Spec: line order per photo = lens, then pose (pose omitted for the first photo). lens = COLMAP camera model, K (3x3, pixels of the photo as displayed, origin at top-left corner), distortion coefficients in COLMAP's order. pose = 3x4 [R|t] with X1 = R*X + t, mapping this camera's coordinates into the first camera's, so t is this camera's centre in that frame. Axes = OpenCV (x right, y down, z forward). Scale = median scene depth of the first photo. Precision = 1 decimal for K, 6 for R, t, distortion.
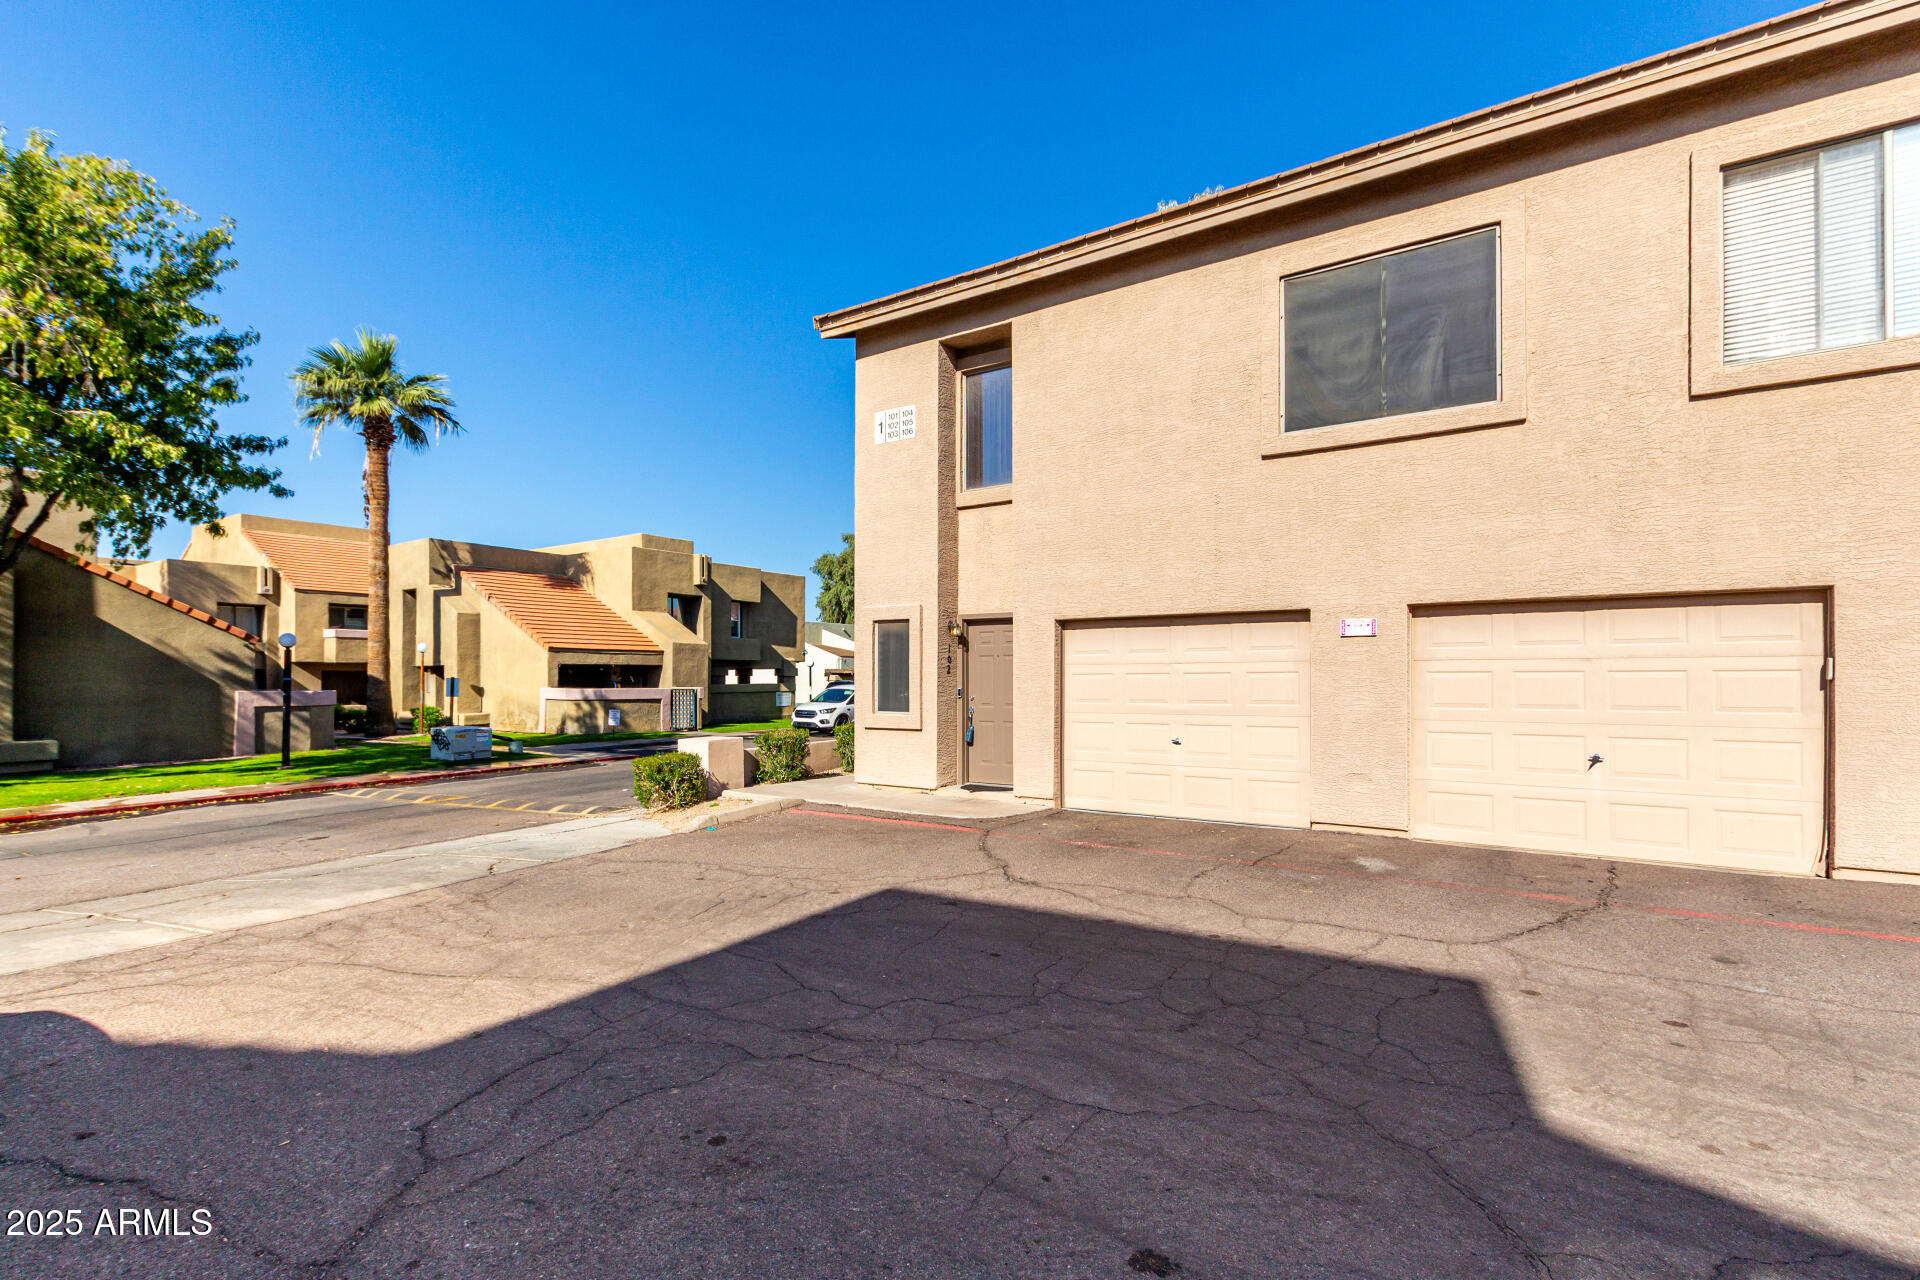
lens RADIAL K [[869.0, 0, 958.4], [0, 869.0, 653.9], [0, 0, 1]] dist [0.009853, -0.001769]
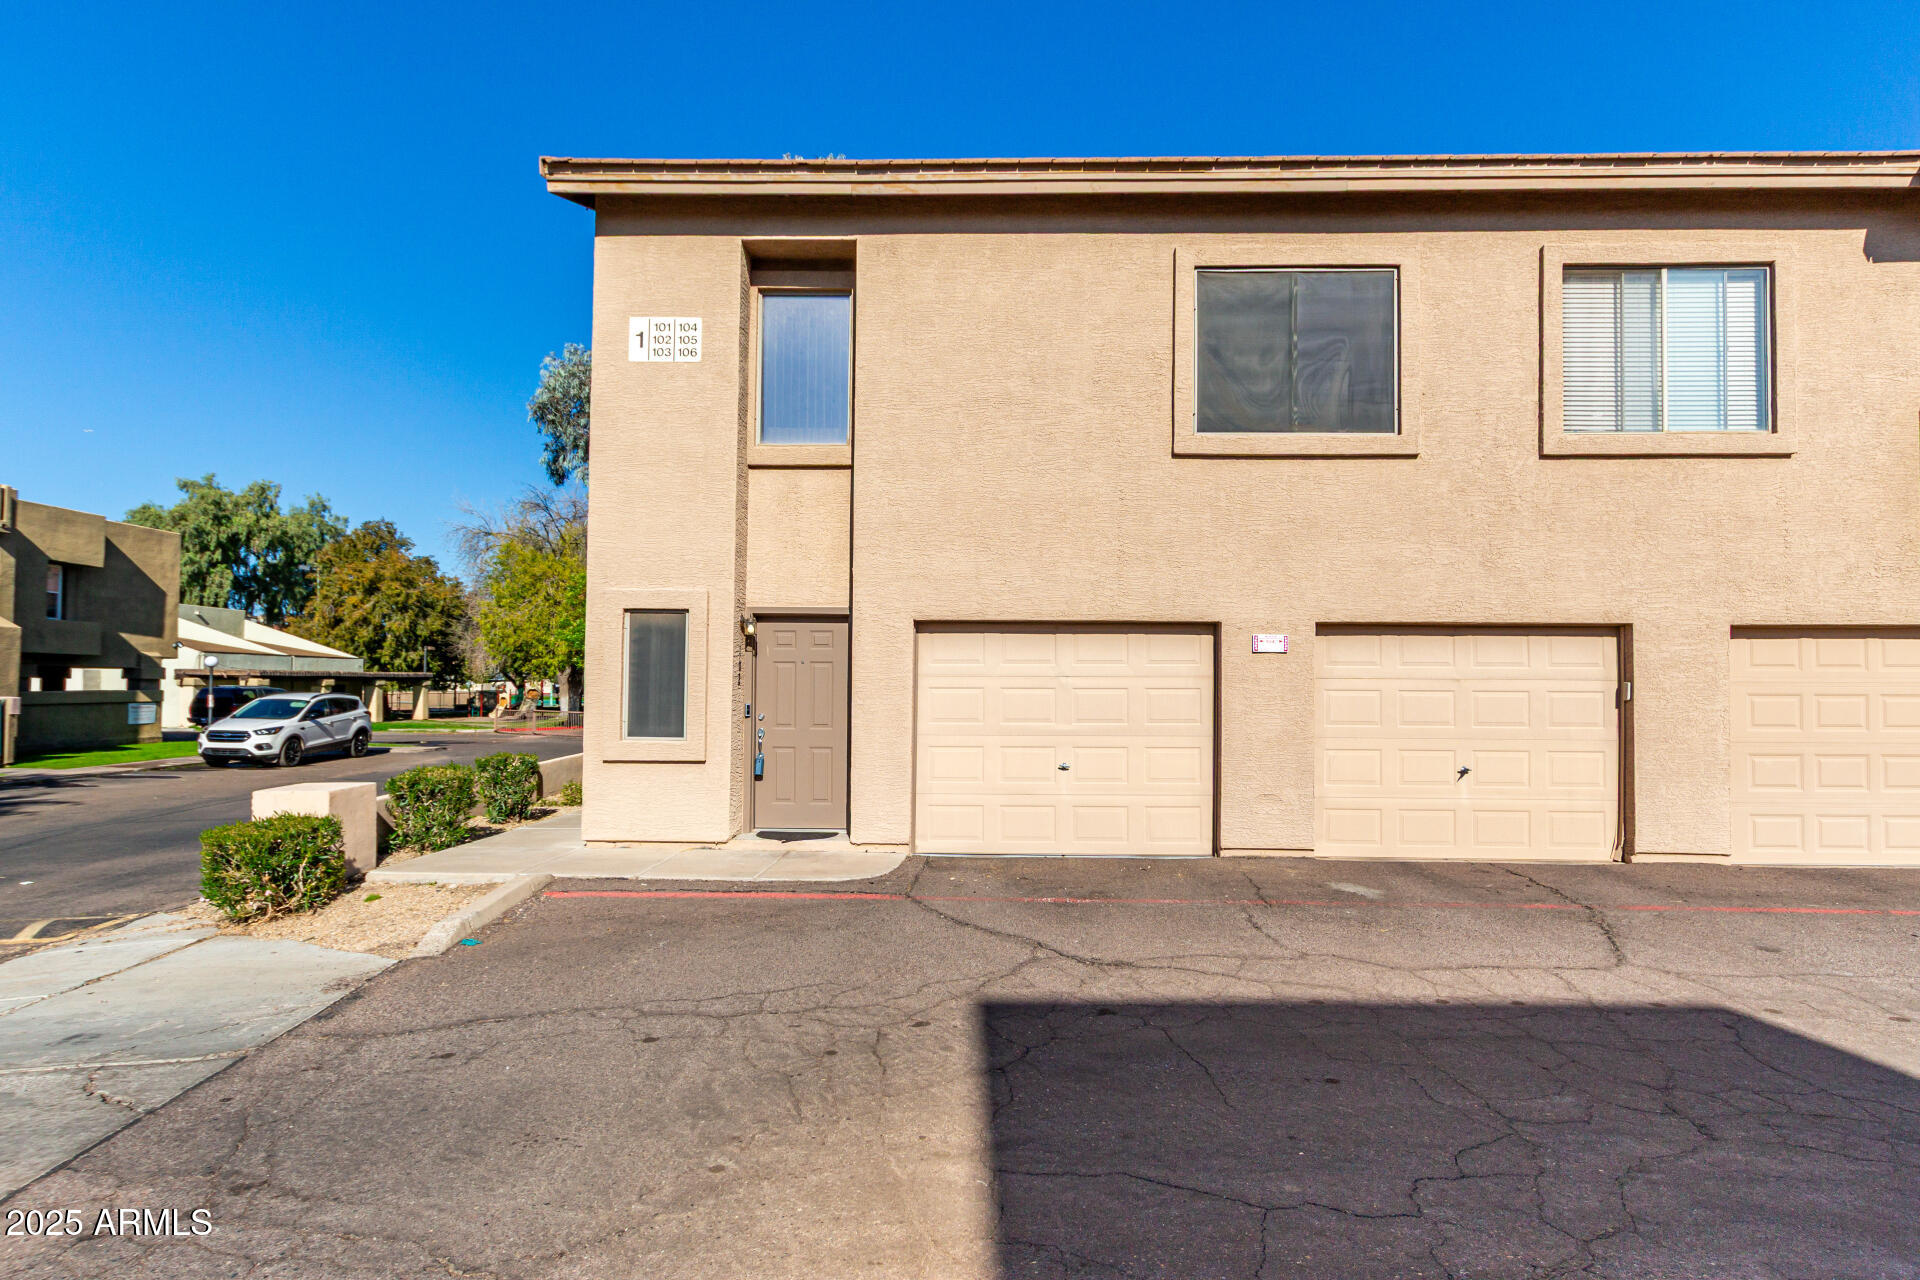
lens RADIAL K [[942.2, 0, 958.3], [0, 942.2, 646.1], [0, 0, 1]] dist [0.007156, -0.001803]
pose [[0.843825, 0.030683, 0.535740, -0.411050], [-0.023250, 0.999517, -0.020625, 0.002288], [-0.536114, 0.004948, 0.844131, 0.308594]]
